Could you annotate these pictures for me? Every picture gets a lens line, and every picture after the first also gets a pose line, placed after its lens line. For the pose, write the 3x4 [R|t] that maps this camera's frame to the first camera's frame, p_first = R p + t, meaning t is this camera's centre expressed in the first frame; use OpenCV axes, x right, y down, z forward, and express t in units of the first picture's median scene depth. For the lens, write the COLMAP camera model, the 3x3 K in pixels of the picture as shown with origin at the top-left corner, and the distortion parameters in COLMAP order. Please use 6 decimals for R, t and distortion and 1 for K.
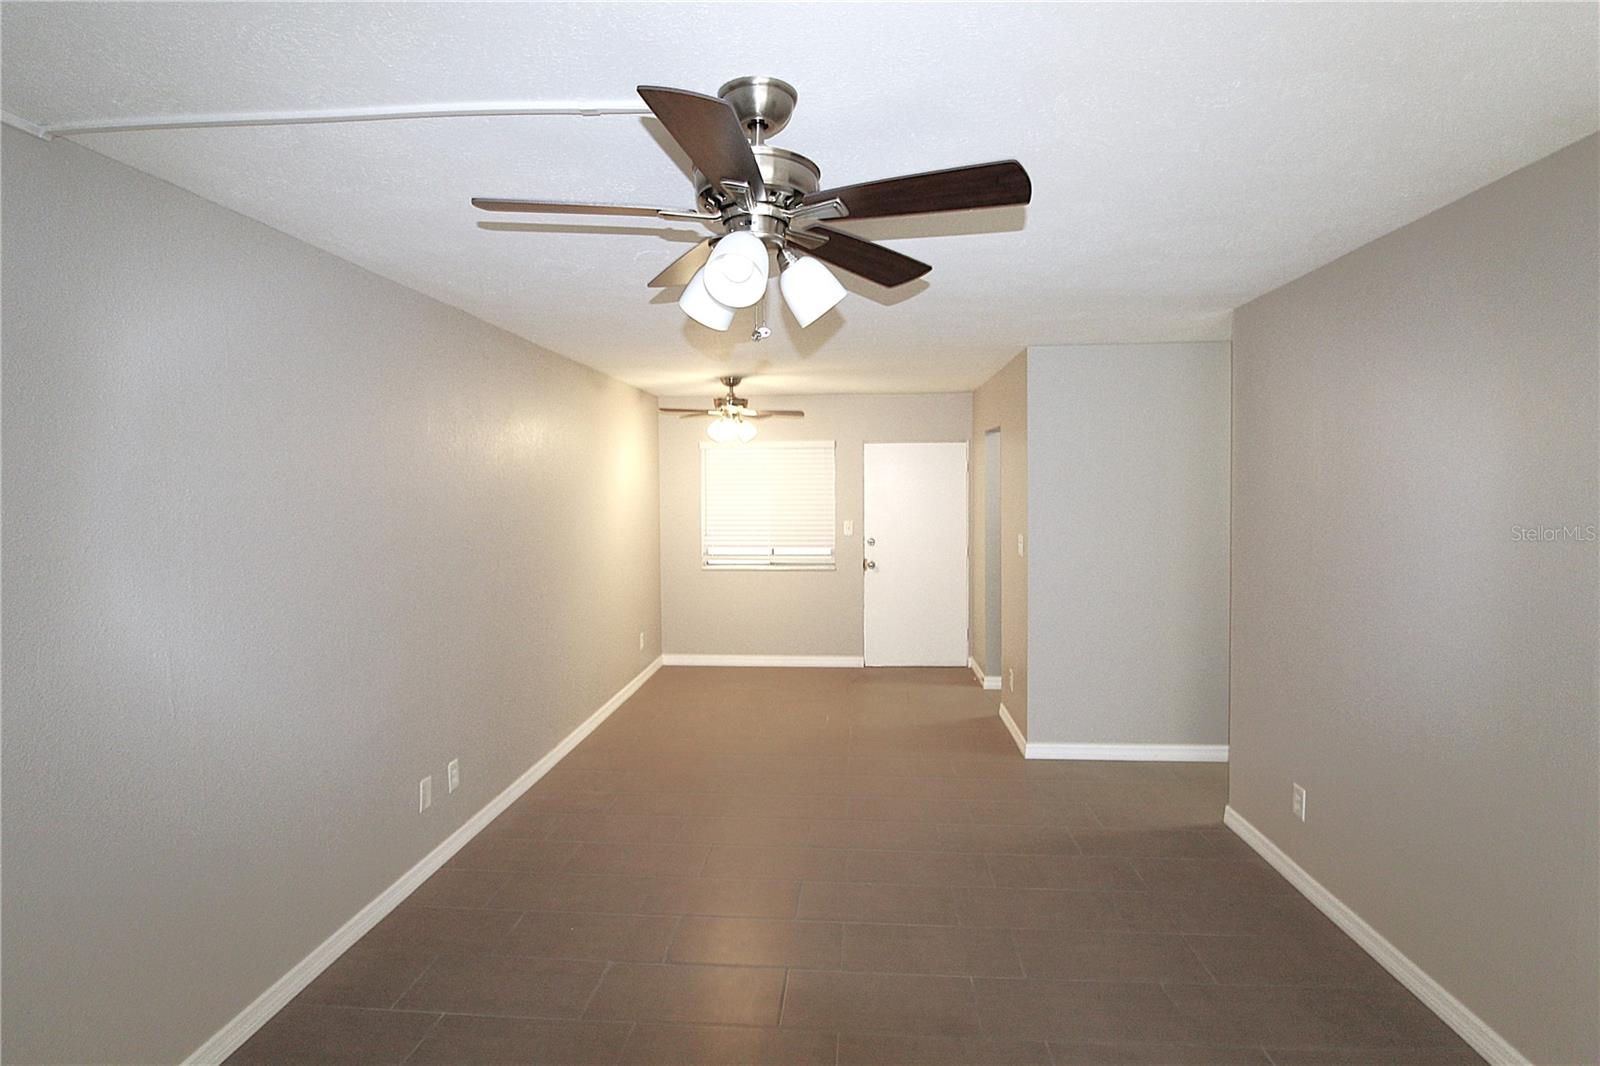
lens RADIAL K [[719.3, 0, 800.0], [0, 719.3, 533.0], [0, 0, 1]] dist [0.001948, 0.000466]
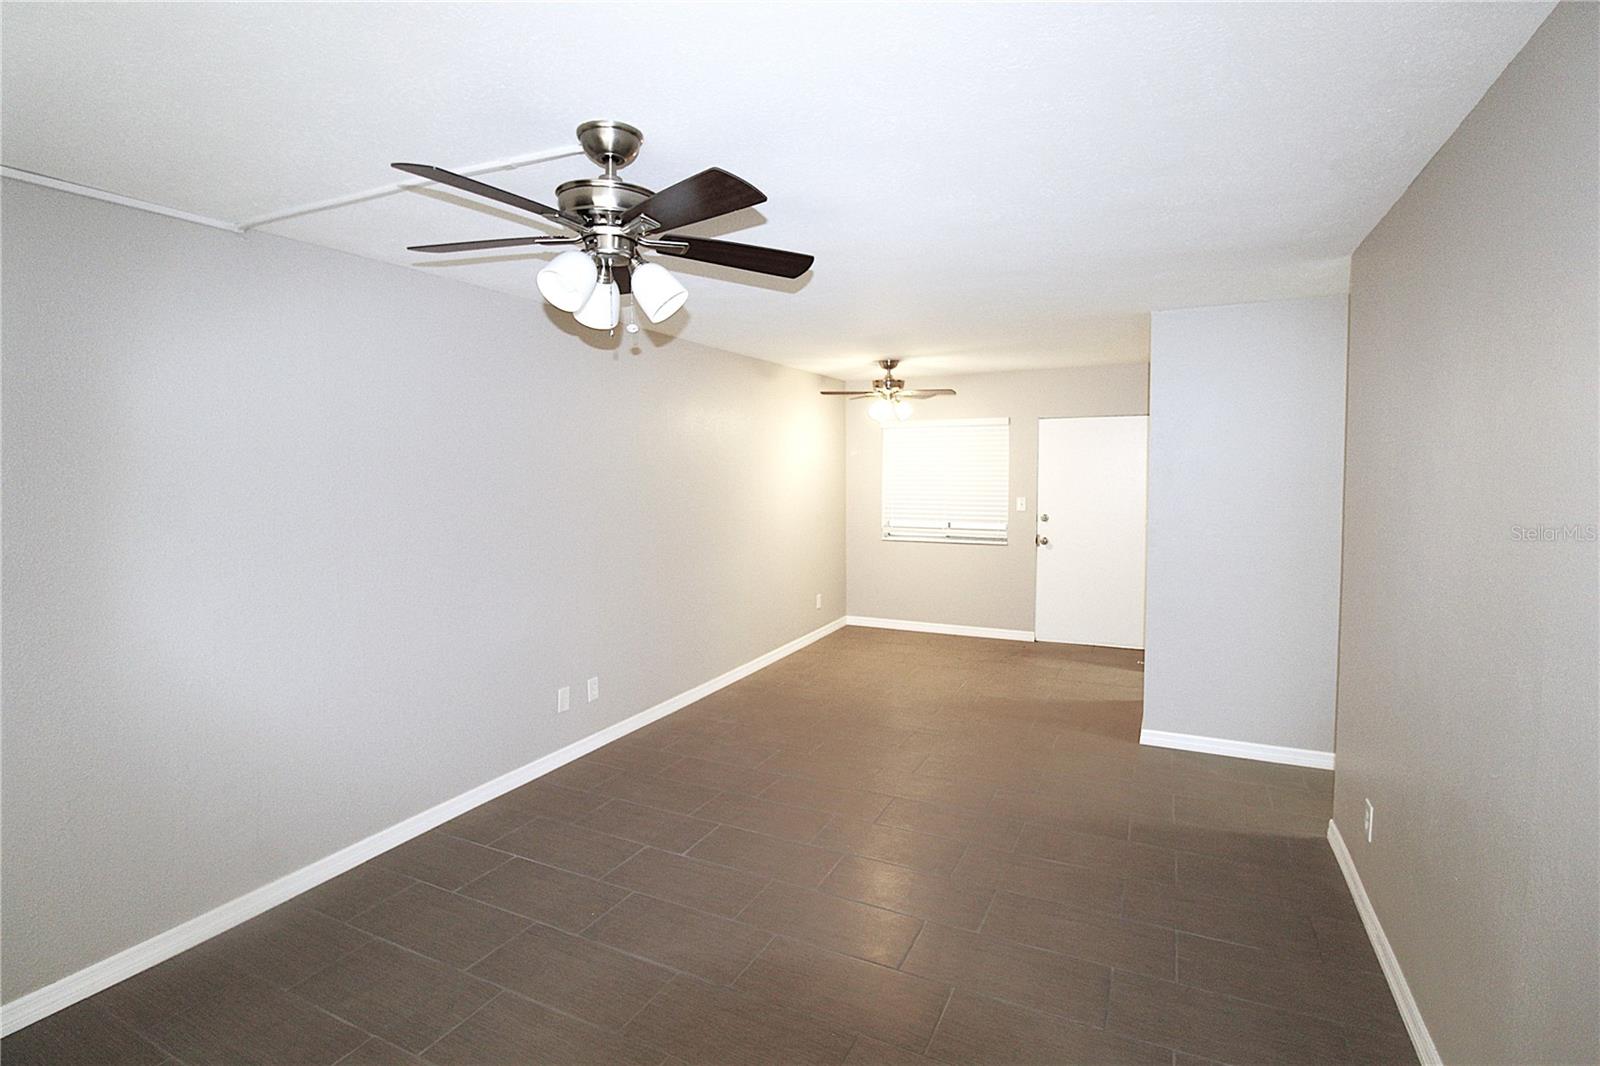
lens RADIAL K [[673.2, 0, 800.0], [0, 673.2, 533.0], [0, 0, 1]] dist [0.014526, -0.000133]
pose [[0.944094, 0.032666, -0.328055, 0.116429], [-0.020313, 0.998952, 0.041012, 0.001743], [0.329051, -0.032056, 0.943768, 0.001049]]
